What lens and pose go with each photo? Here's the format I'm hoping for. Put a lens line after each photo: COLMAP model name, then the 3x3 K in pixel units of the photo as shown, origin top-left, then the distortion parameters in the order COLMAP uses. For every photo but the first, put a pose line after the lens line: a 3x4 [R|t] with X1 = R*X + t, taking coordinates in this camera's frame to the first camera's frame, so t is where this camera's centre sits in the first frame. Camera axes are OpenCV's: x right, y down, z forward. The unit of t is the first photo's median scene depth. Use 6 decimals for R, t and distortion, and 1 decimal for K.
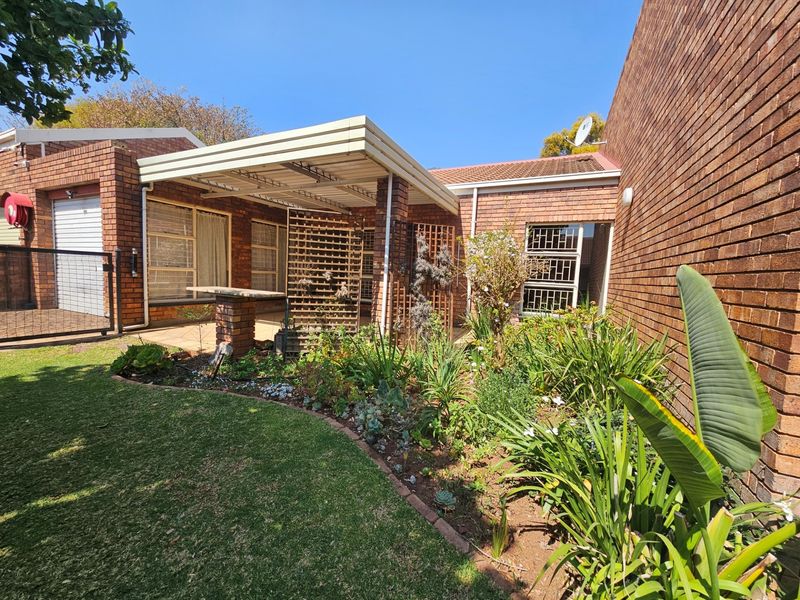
lens RADIAL K [[332.8, 0, 401.9], [0, 332.8, 302.7], [0, 0, 1]] dist [0.004681, 0.000217]
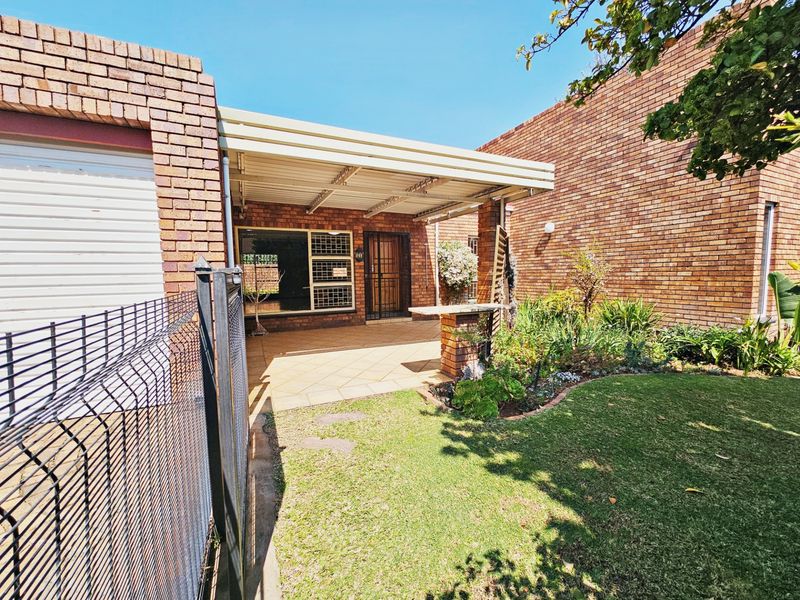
lens RADIAL K [[332.8, 0, 398.0], [0, 332.8, 300.3], [0, 0, 1]] dist [0.004681, 0.000217]
pose [[0.625239, -0.117075, 0.771602, -1.029713], [0.108339, 0.992132, 0.062747, -0.103214], [-0.772877, 0.044362, 0.633004, 0.410666]]
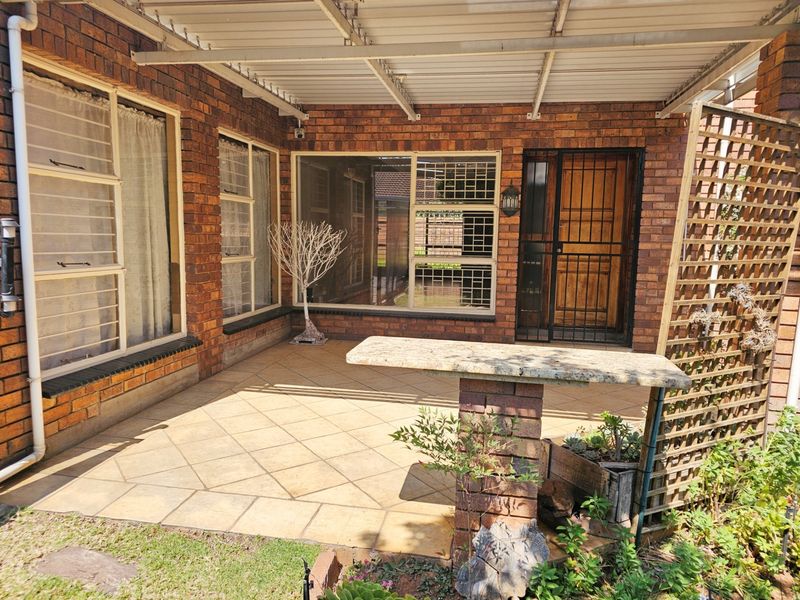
lens RADIAL K [[576.1, 0, 397.1], [0, 576.1, 302.4], [0, 0, 1]] dist [0.049159, -0.004926]
pose [[0.962073, -0.060315, 0.266042, -0.580334], [0.047831, 0.997440, 0.053163, -0.094864], [-0.268567, -0.038422, 0.962494, 0.367465]]
